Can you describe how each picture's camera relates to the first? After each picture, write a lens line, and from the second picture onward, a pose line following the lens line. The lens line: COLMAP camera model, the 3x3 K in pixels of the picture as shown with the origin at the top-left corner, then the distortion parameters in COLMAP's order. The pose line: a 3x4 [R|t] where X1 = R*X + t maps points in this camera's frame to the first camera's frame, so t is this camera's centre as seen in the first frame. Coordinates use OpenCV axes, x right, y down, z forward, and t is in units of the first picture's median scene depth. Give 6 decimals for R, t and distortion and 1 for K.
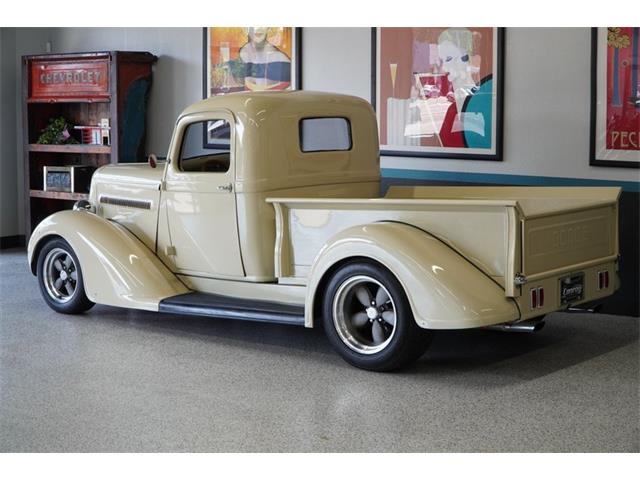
lens RADIAL K [[1238.2, 0, 320.0], [0, 1238.2, 240.0], [0, 0, 1]] dist [-0.224160, -0.292396]
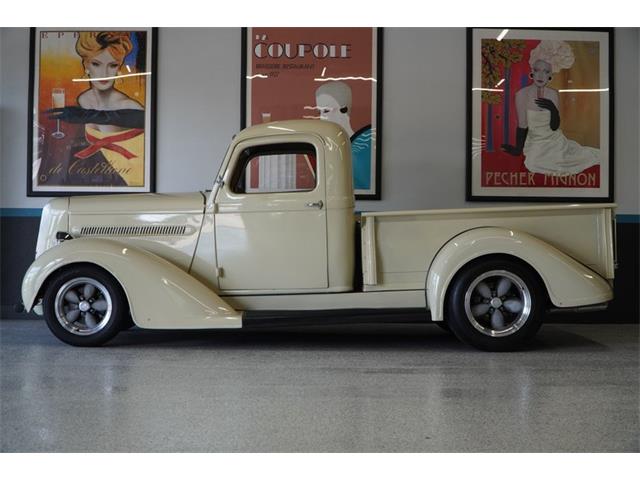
lens RADIAL K [[1238.2, 0, 320.0], [0, 1238.2, 240.0], [0, 0, 1]] dist [-0.224160, -0.292396]
pose [[0.775271, -0.000661, 0.631629, -0.680179], [0.066638, 0.994504, -0.080752, 0.068222], [-0.628104, 0.104695, 0.771054, 0.159151]]
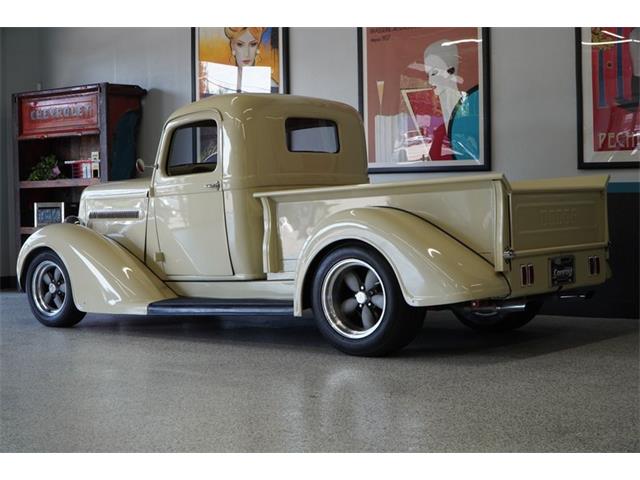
lens RADIAL K [[1238.2, 0, 320.0], [0, 1238.2, 240.0], [0, 0, 1]] dist [-0.224160, -0.292396]
pose [[0.999827, -0.018333, 0.003019, 0.005664], [0.018516, 0.996608, -0.080182, 0.075462], [-0.001539, 0.080224, 0.996776, 0.007362]]
